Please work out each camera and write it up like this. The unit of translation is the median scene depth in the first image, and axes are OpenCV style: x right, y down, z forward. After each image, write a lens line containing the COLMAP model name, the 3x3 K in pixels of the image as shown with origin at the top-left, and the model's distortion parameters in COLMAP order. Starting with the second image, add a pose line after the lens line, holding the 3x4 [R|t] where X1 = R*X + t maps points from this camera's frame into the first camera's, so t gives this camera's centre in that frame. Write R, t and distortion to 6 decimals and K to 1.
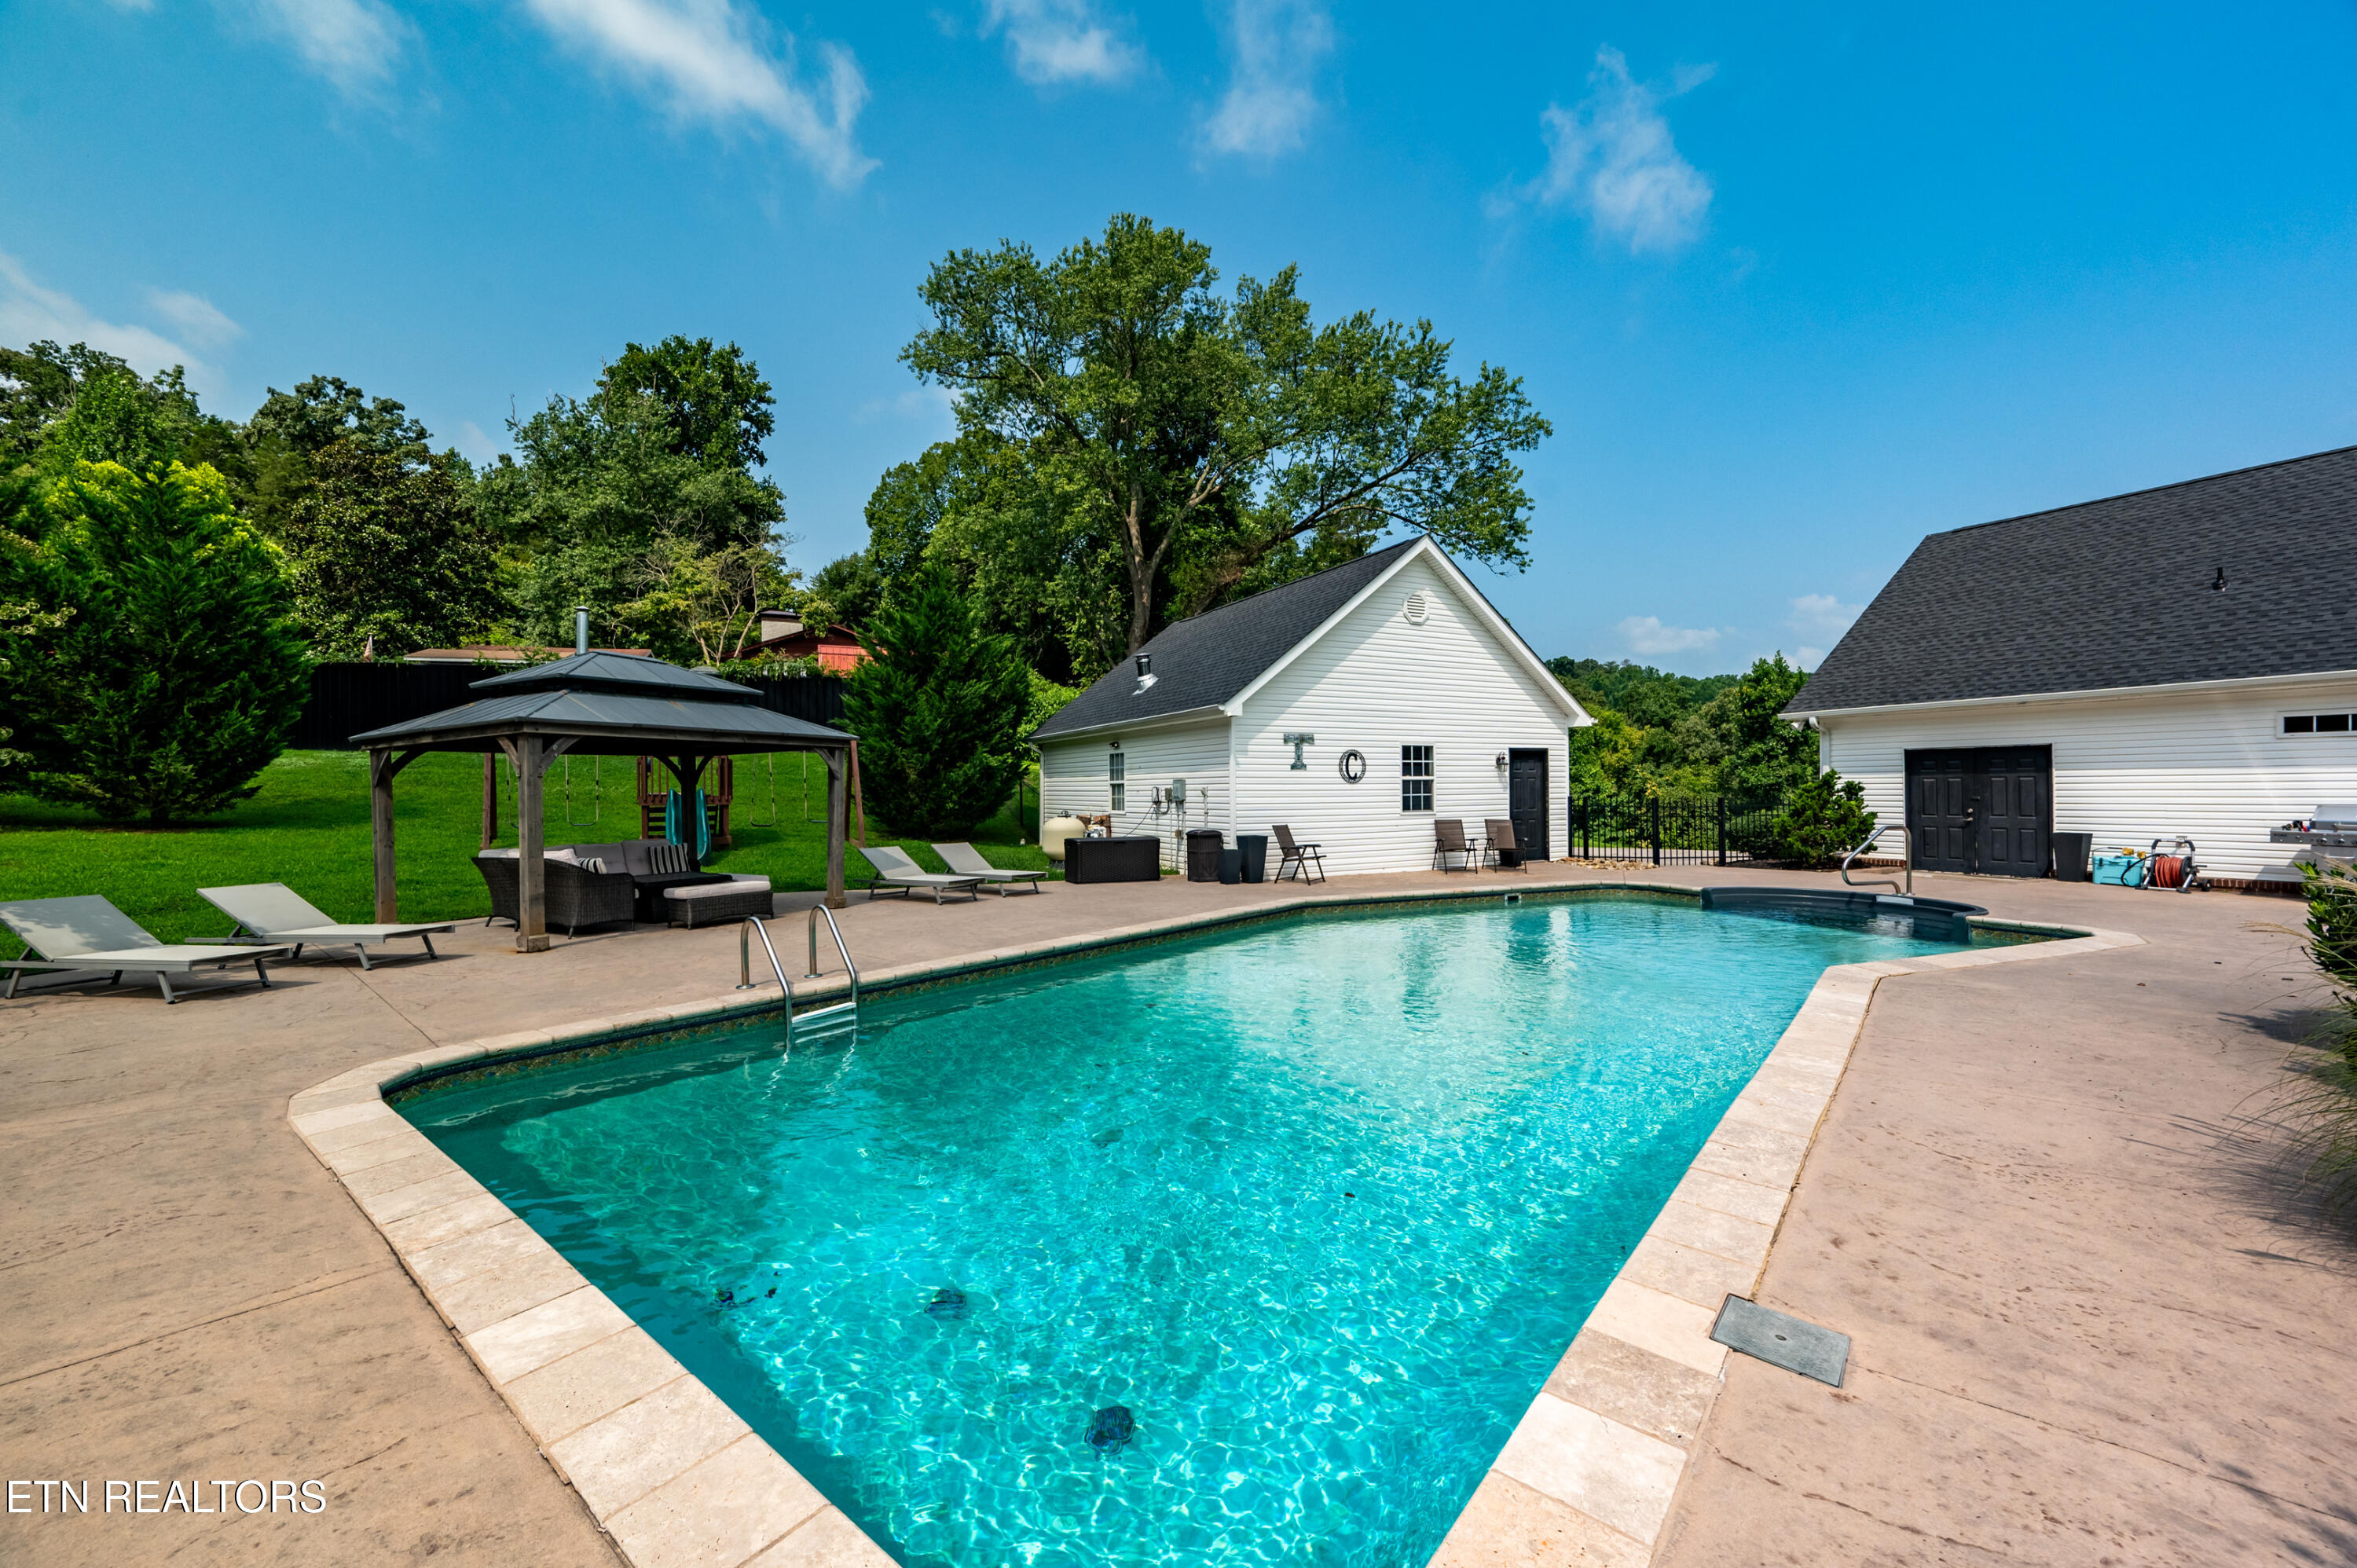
lens RADIAL K [[953.0, 0, 1179.6], [0, 953.0, 792.1], [0, 0, 1]] dist [-0.004673, -0.000565]
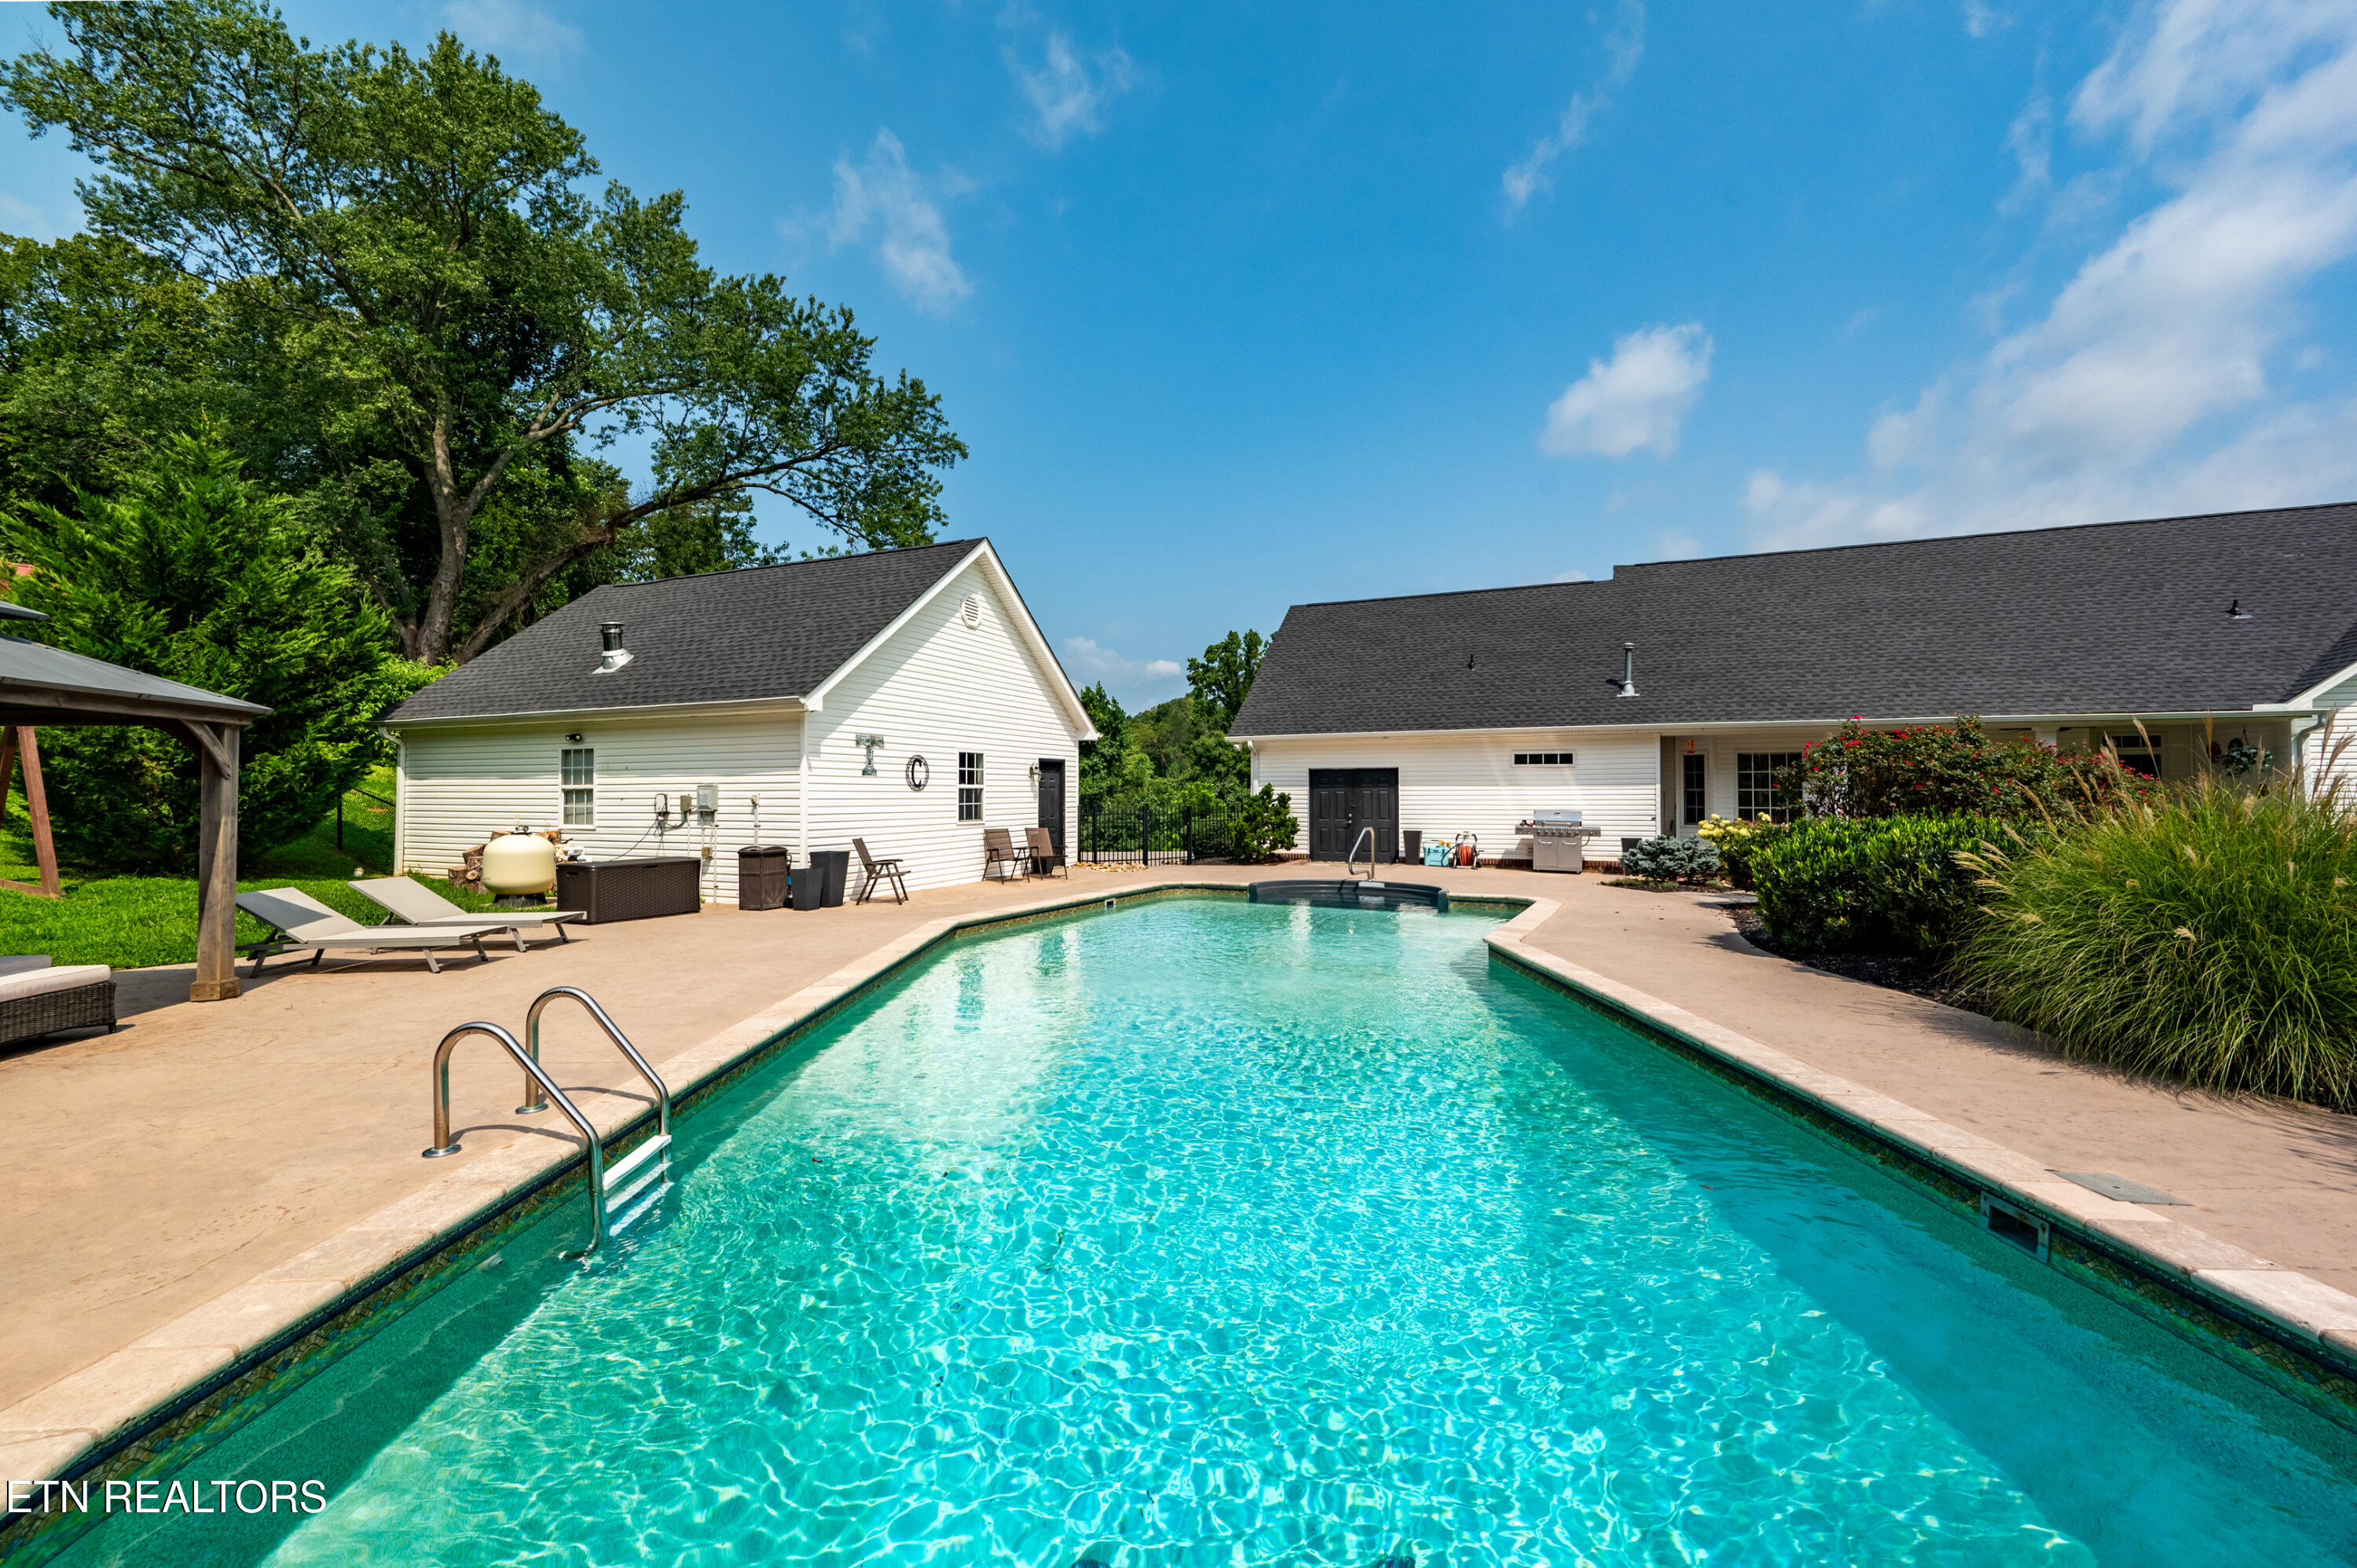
lens RADIAL K [[953.0, 0, 1163.4], [0, 953.0, 783.0], [0, 0, 1]] dist [-0.004673, -0.000565]
pose [[0.758384, 0.013659, 0.651665, -0.228226], [-0.002577, 0.999835, -0.017958, -0.001277], [-0.651803, 0.011940, 0.758294, 0.136180]]
